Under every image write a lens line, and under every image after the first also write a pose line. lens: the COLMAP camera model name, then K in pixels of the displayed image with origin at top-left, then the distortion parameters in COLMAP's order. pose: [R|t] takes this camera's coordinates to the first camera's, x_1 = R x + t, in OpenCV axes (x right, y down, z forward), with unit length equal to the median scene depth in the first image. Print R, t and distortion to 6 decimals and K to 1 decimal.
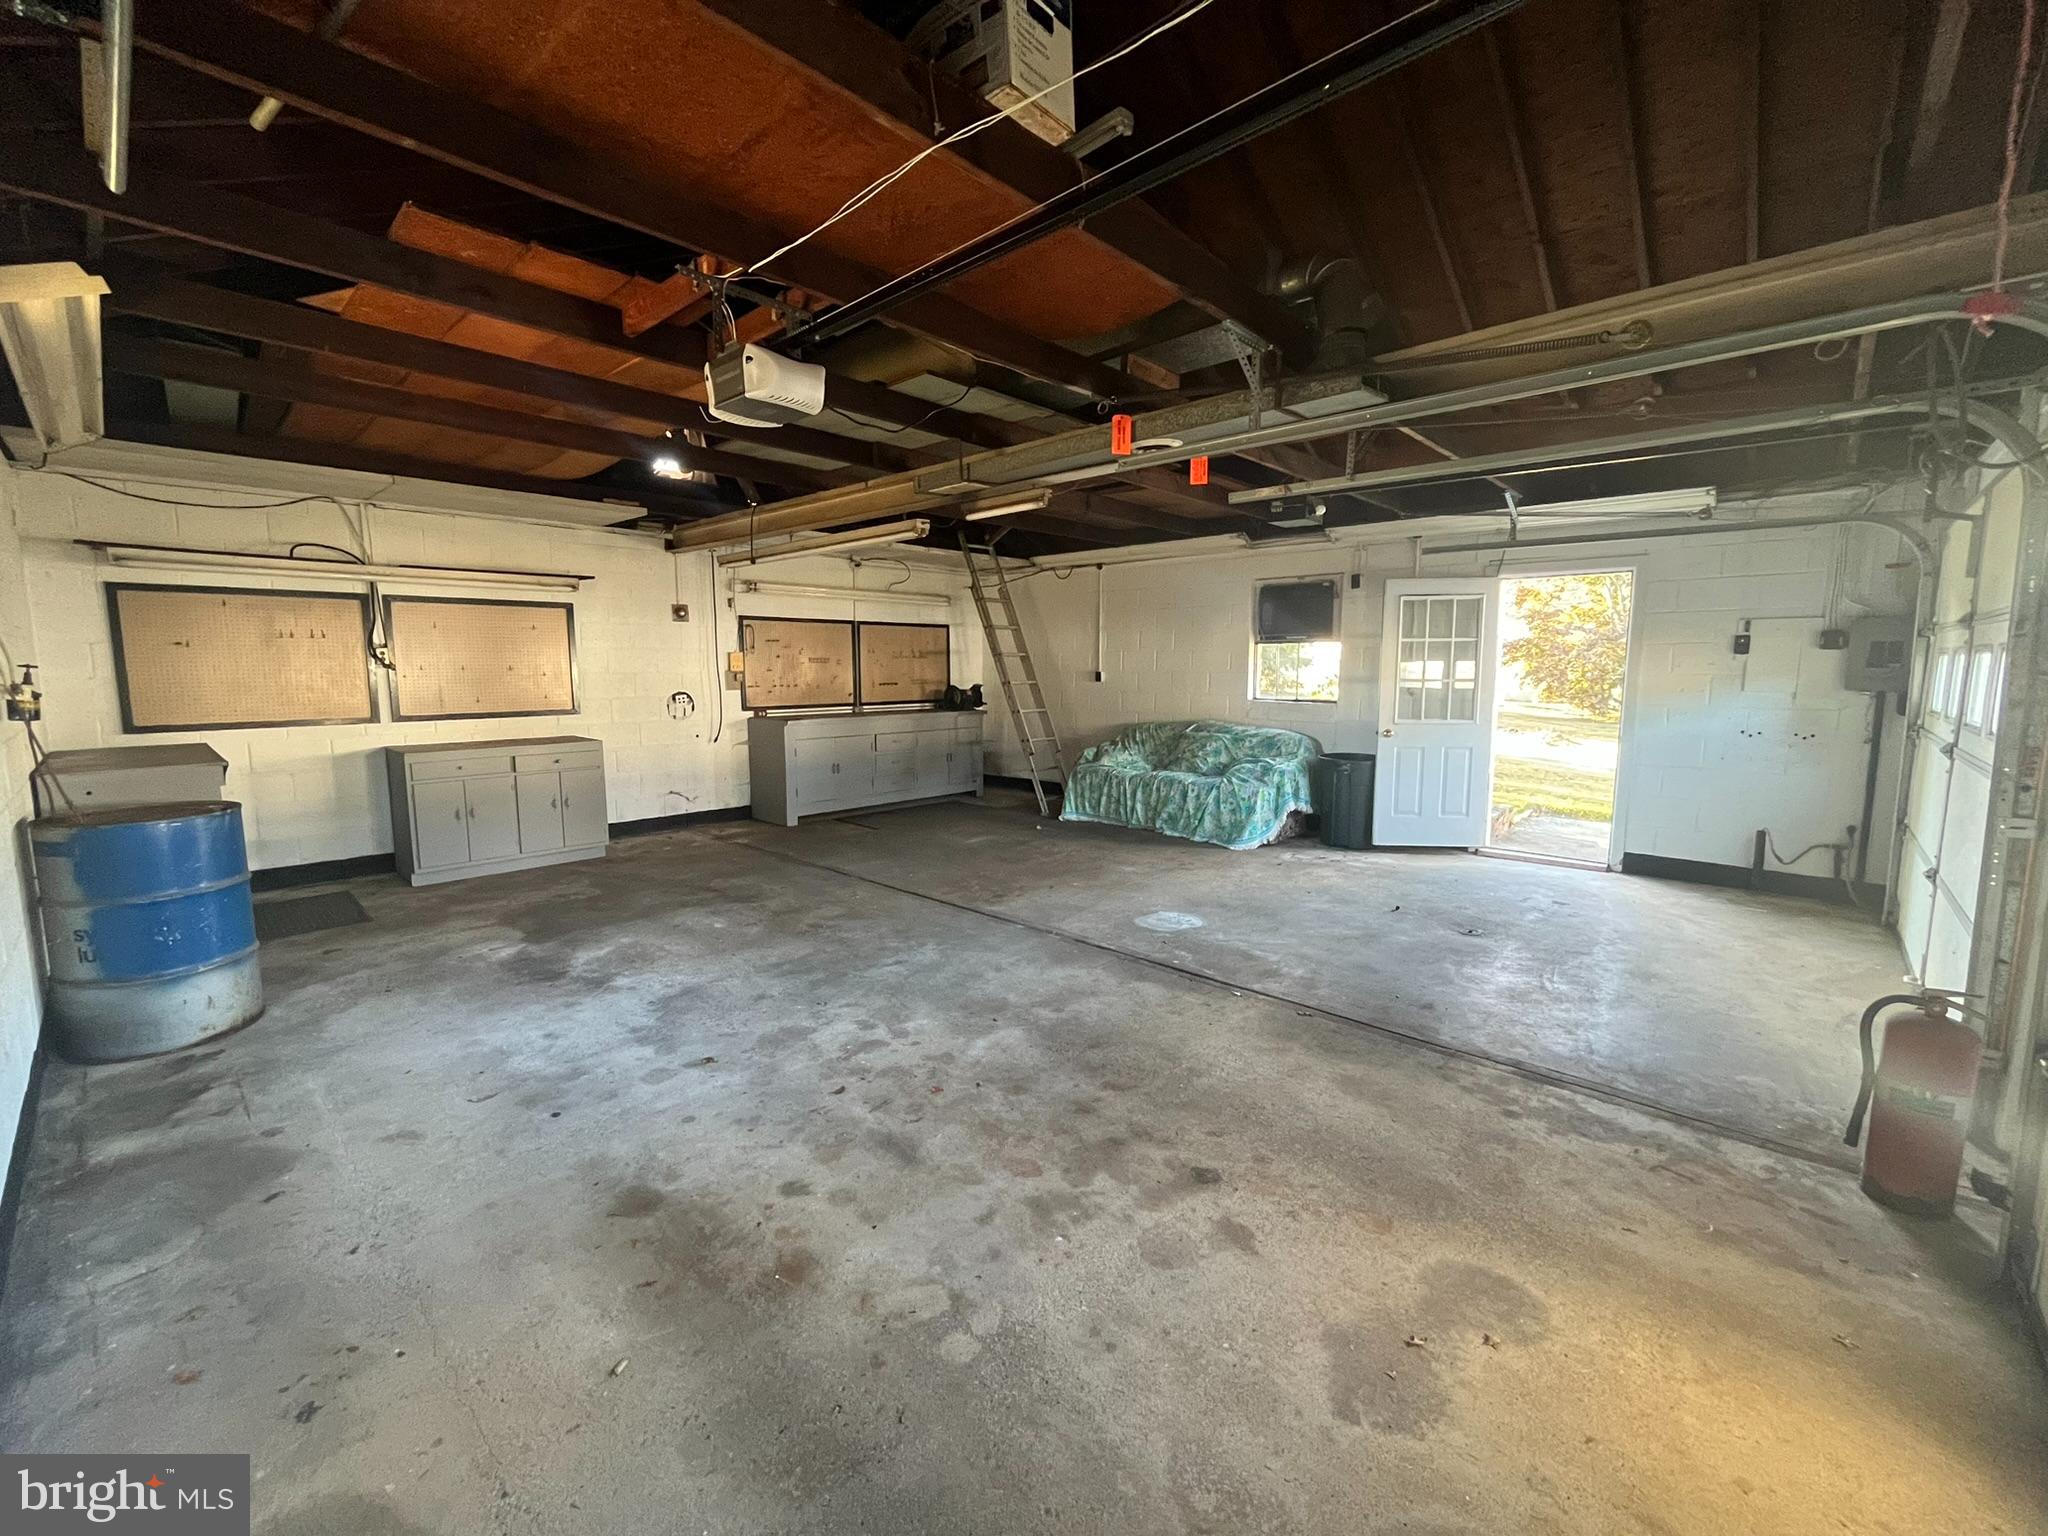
lens RADIAL K [[835.2, 0, 1018.4], [0, 835.2, 765.2], [0, 0, 1]] dist [-0.000032, -0.000600]
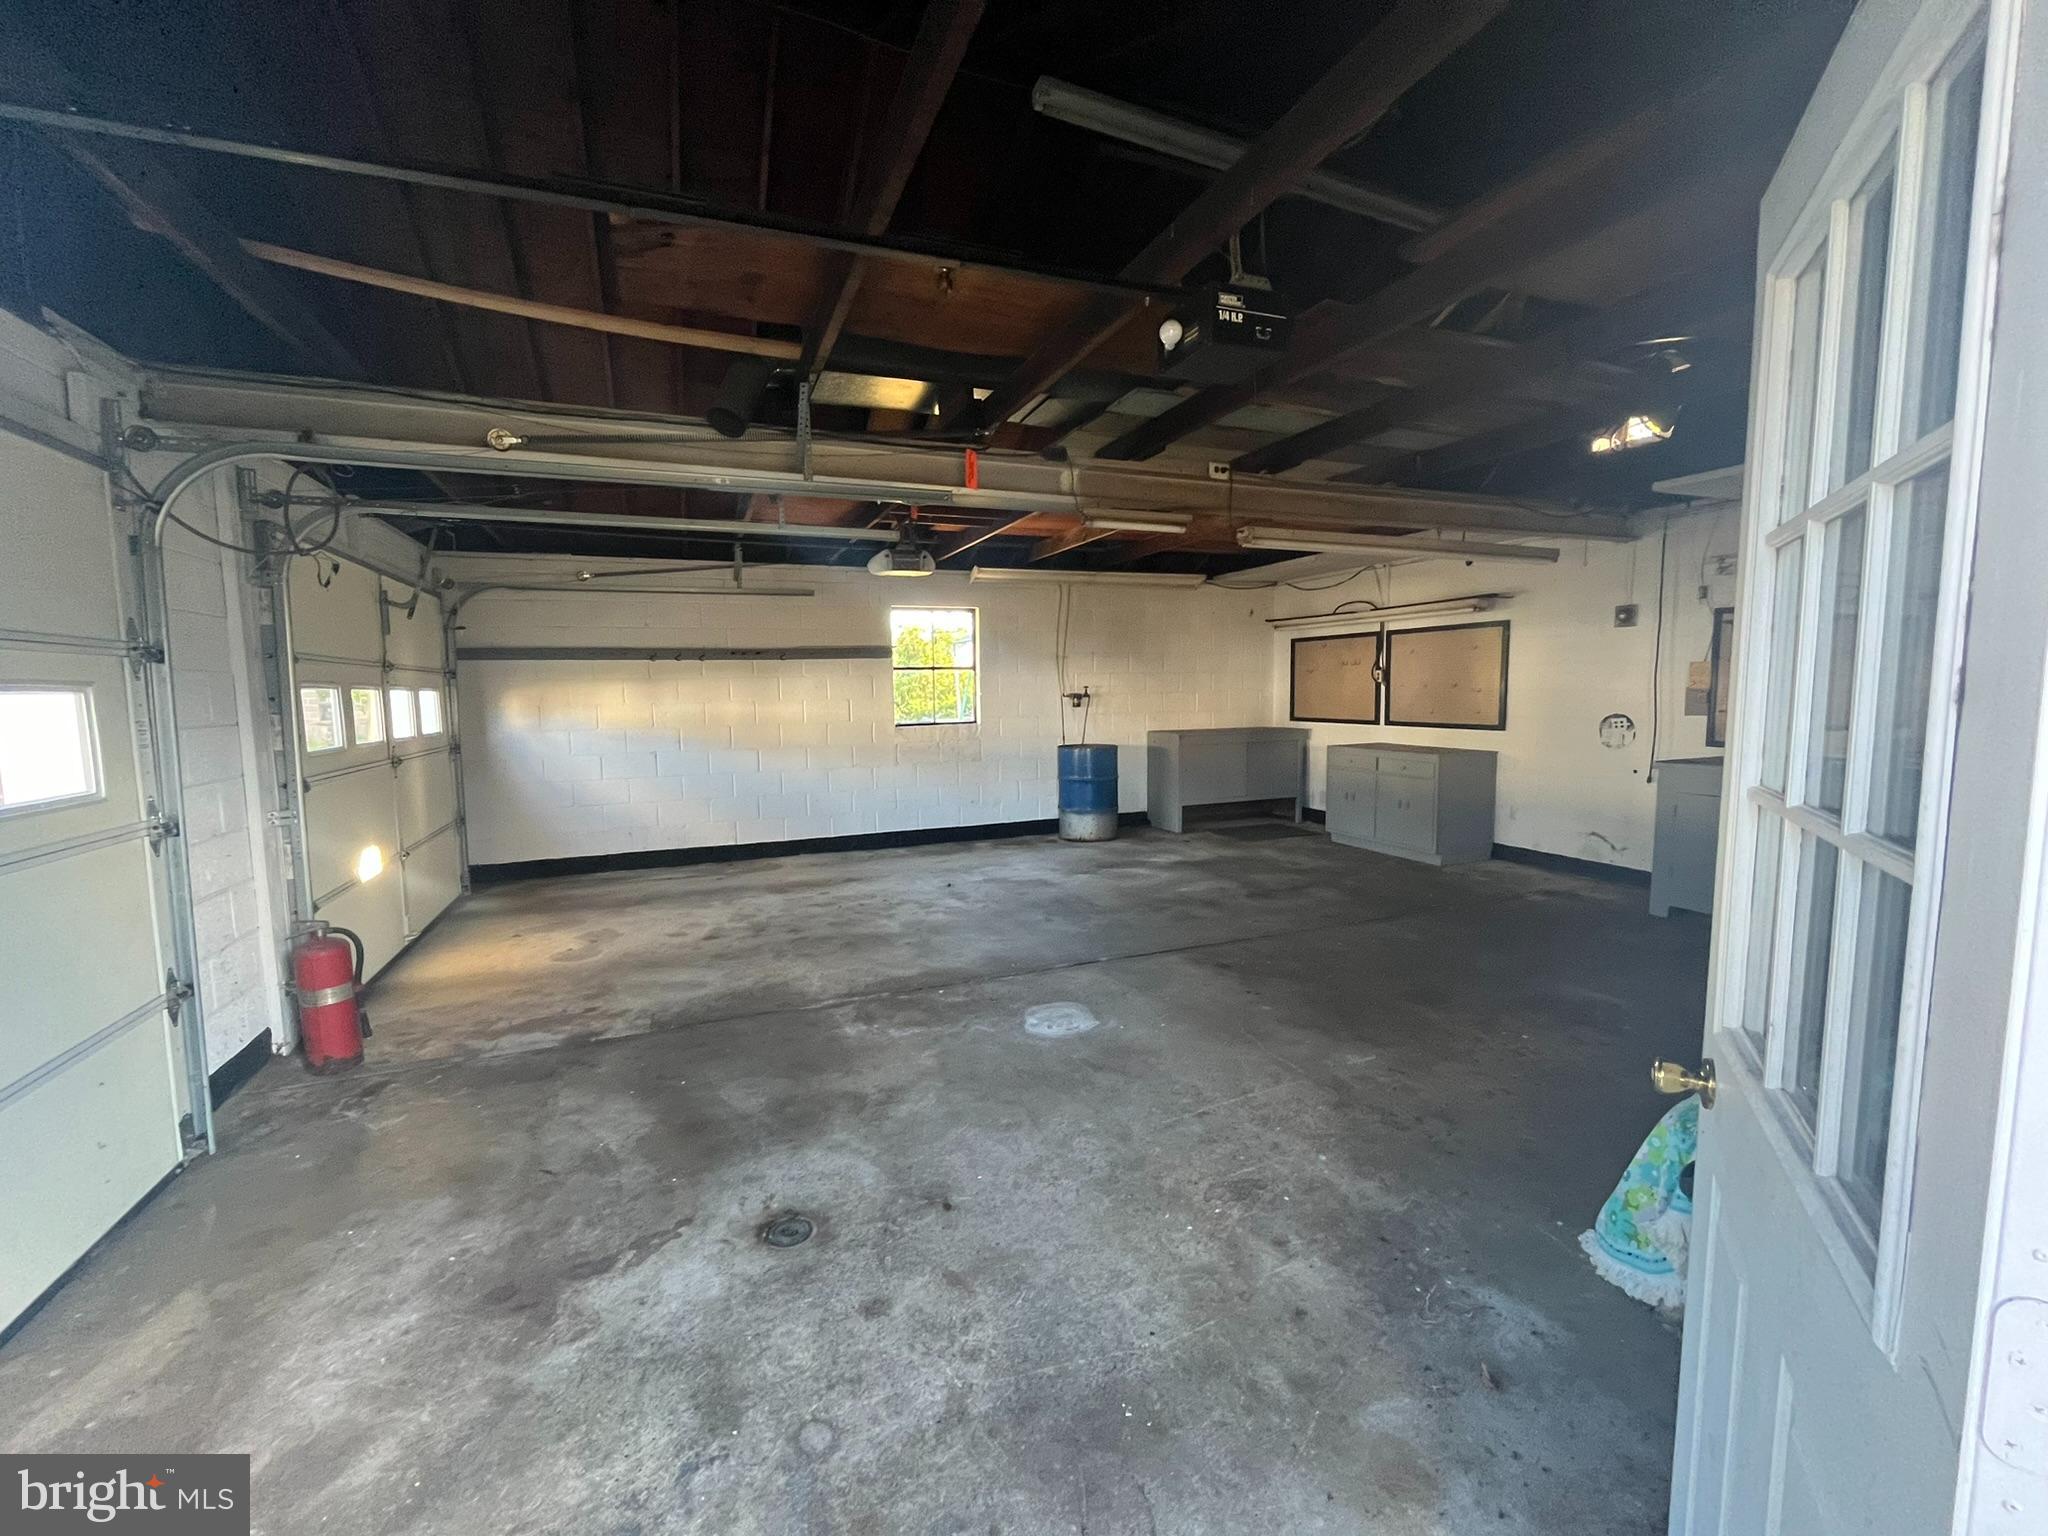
lens RADIAL K [[835.2, 0, 1014.5], [0, 835.2, 764.4], [0, 0, 1]] dist [-0.000032, -0.000600]
pose [[-0.418023, 0.093070, -0.903656, 1.167265], [-0.094630, 0.984865, 0.145209, -0.207677], [0.903494, 0.146214, -0.402889, 1.641923]]
